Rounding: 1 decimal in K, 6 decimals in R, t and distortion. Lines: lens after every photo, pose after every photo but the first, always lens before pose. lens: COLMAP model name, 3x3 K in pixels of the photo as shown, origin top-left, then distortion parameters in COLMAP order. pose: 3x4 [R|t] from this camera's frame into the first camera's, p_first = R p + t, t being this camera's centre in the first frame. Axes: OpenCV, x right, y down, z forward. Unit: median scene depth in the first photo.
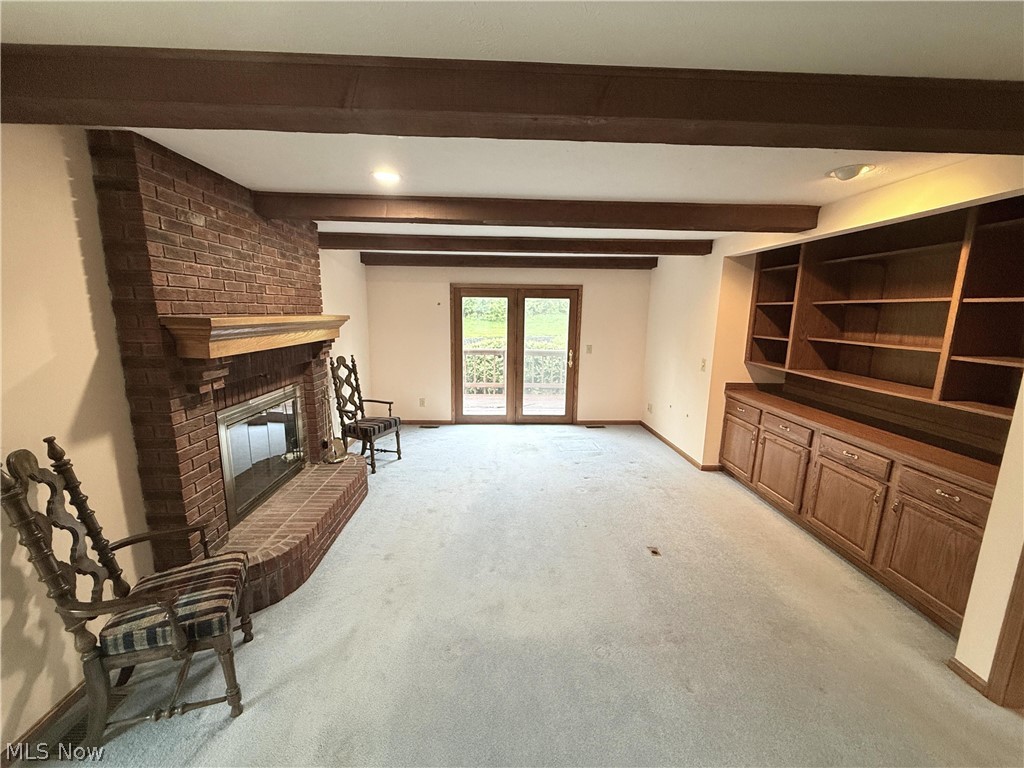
lens RADIAL K [[411.3, 0, 516.7], [0, 411.3, 382.7], [0, 0, 1]] dist [-0.000616, 0.000377]
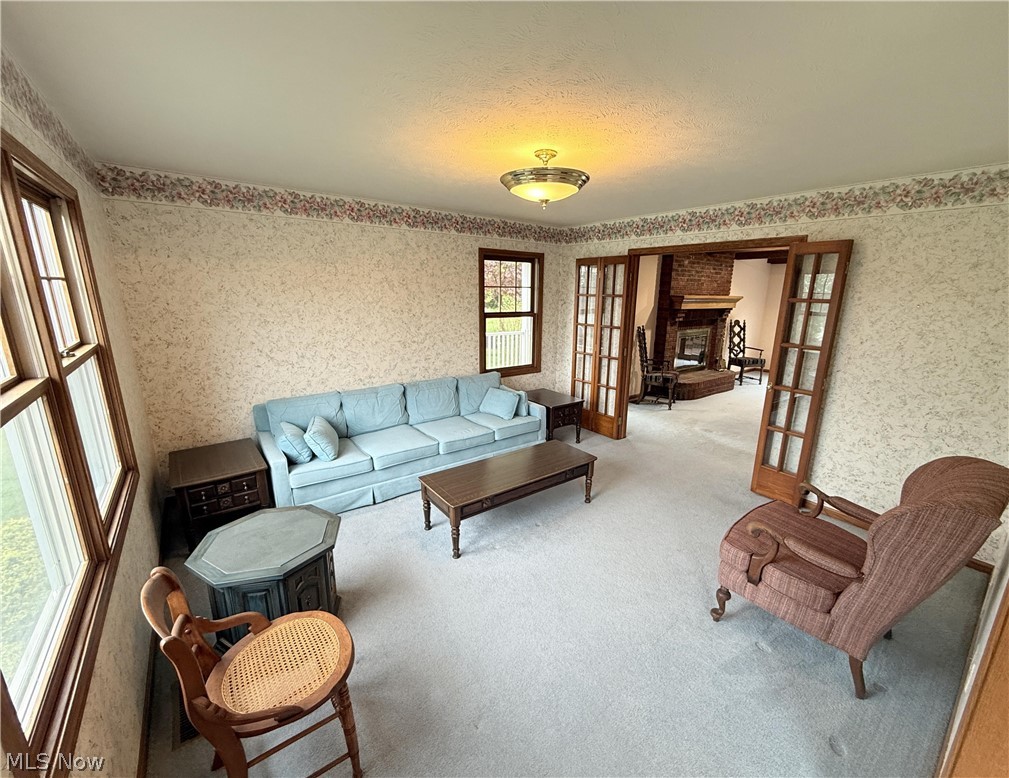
lens RADIAL K [[427.8, 0, 506.5], [0, 427.8, 395.2], [0, 0, 1]] dist [-0.003224, -0.000104]
pose [[0.562737, 0.189931, -0.804520, 0.672661], [-0.147767, 0.980683, 0.128161, 0.198474], [0.813321, 0.046761, 0.579933, -1.046846]]
